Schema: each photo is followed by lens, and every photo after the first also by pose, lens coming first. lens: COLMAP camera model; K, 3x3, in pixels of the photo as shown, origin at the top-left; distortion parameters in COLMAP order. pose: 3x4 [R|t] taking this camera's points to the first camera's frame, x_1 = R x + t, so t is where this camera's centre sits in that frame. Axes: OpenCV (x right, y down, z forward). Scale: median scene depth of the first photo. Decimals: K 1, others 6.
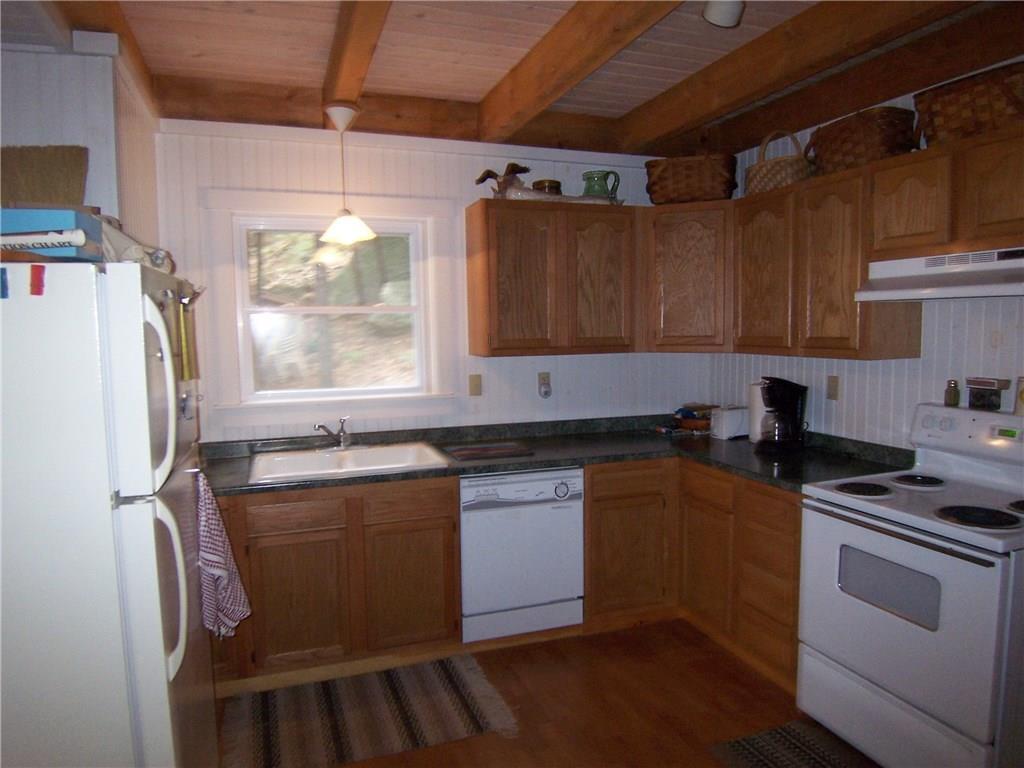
lens RADIAL K [[696.2, 0, 512.0], [0, 696.2, 384.0], [0, 0, 1]] dist [-0.027289, -0.000189]
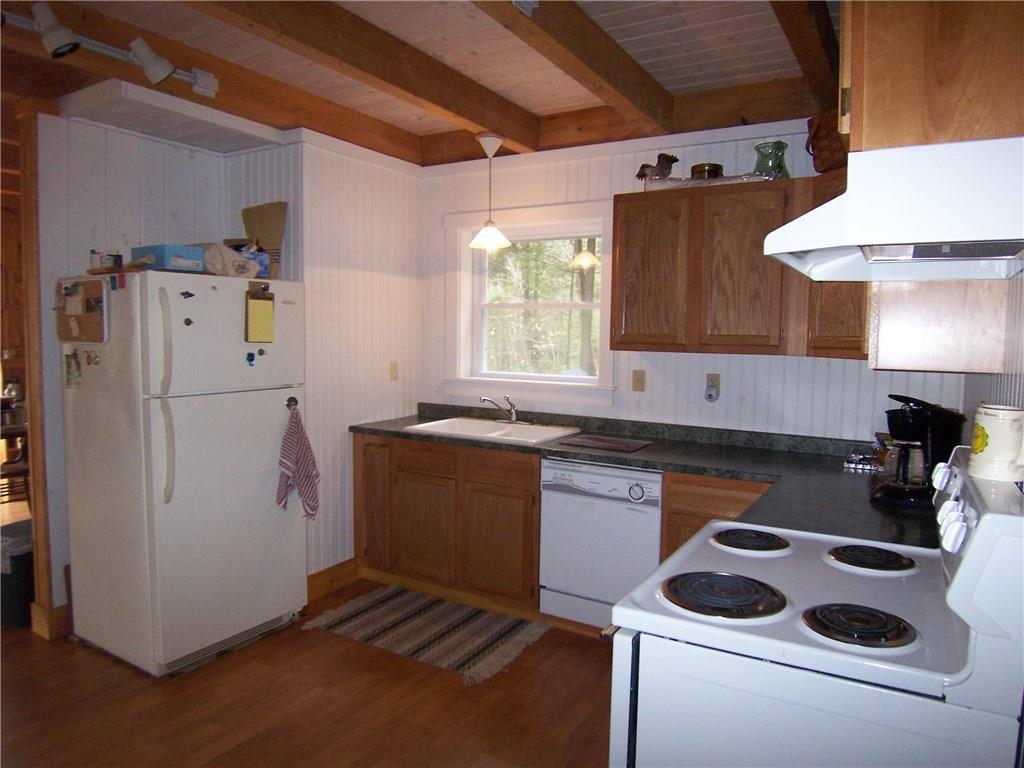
lens RADIAL K [[685.0, 0, 512.0], [0, 685.0, 384.0], [0, 0, 1]] dist [-0.051664, -0.001332]
pose [[0.625500, 0.079995, -0.776113, 0.652902], [-0.093819, 0.995224, 0.026967, -0.003177], [0.774563, 0.055946, 0.630017, 0.263498]]
